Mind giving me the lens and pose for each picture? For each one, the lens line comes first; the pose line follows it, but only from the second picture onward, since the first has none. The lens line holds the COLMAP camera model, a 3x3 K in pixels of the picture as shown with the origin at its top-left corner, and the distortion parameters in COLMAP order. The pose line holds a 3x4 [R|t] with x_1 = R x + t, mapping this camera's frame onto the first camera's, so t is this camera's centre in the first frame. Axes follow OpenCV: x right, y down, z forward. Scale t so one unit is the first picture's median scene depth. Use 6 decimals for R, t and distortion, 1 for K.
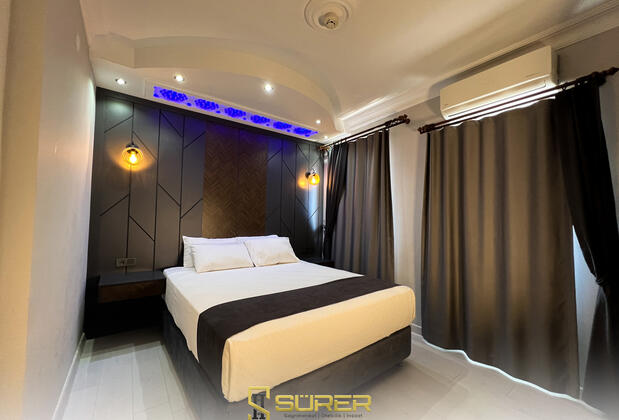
lens RADIAL K [[244.9, 0, 309.5], [0, 244.9, 210.0], [0, 0, 1]] dist [-0.000871, -0.000038]
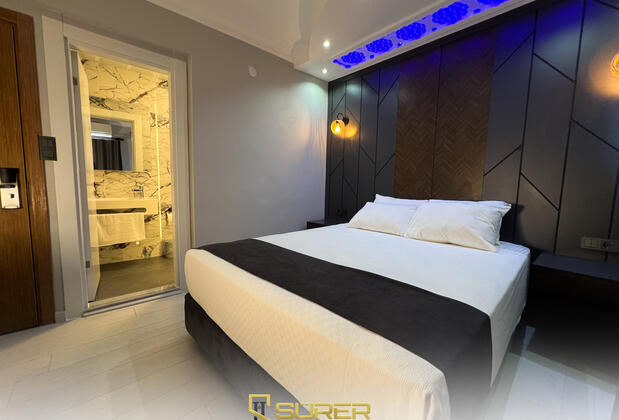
lens RADIAL K [[244.9, 0, 309.5], [0, 244.9, 210.0], [0, 0, 1]] dist [-0.000871, -0.000038]
pose [[0.109248, 0.079639, -0.990819, 0.474041], [0.025985, 0.996216, 0.082937, 0.080303], [0.993675, -0.034808, 0.106765, 0.629688]]
